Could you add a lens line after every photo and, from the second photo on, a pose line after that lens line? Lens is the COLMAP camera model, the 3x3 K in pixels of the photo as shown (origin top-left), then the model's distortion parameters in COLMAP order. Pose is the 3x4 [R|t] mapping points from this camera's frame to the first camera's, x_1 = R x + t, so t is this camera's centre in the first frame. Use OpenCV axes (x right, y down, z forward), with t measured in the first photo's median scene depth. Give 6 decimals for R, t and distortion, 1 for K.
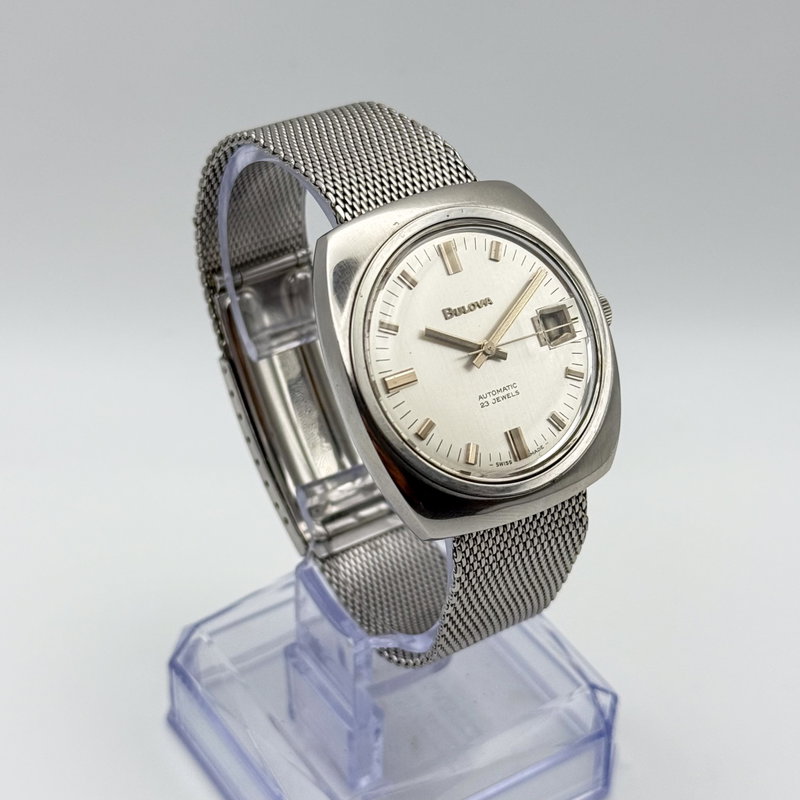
lens RADIAL K [[2192.4, 0, 400.0], [0, 2192.4, 400.0], [0, 0, 1]] dist [-0.063951, 0.702448]
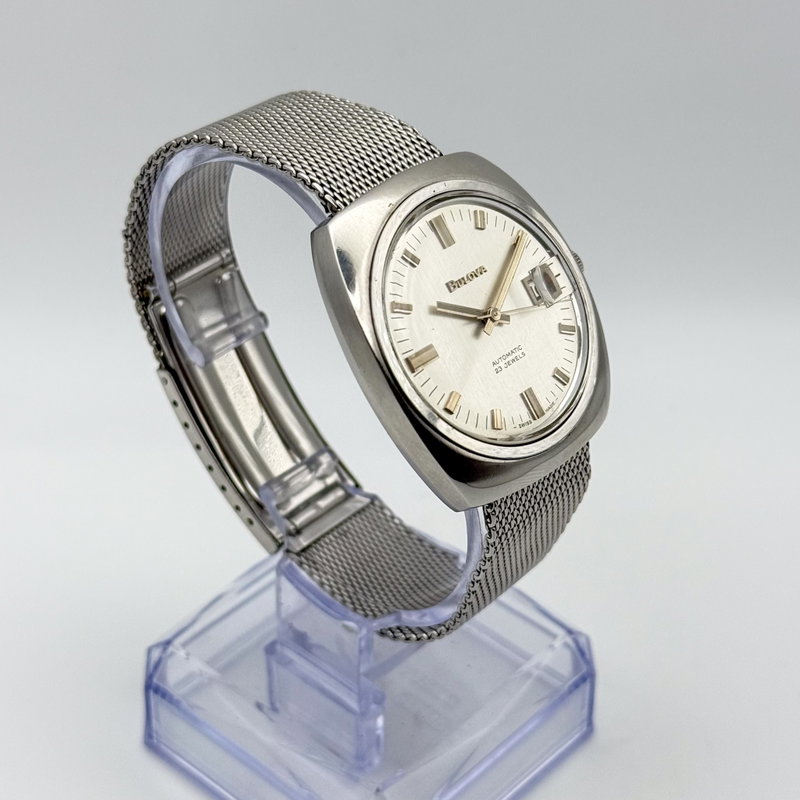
lens RADIAL K [[2192.4, 0, 400.0], [0, 2192.4, 400.0], [0, 0, 1]] dist [-0.063951, 0.702448]
pose [[0.960117, -0.146654, 0.238049, -0.241462], [0.145596, 0.989097, 0.022123, -0.012809], [-0.238698, 0.013418, 0.971001, 0.020577]]
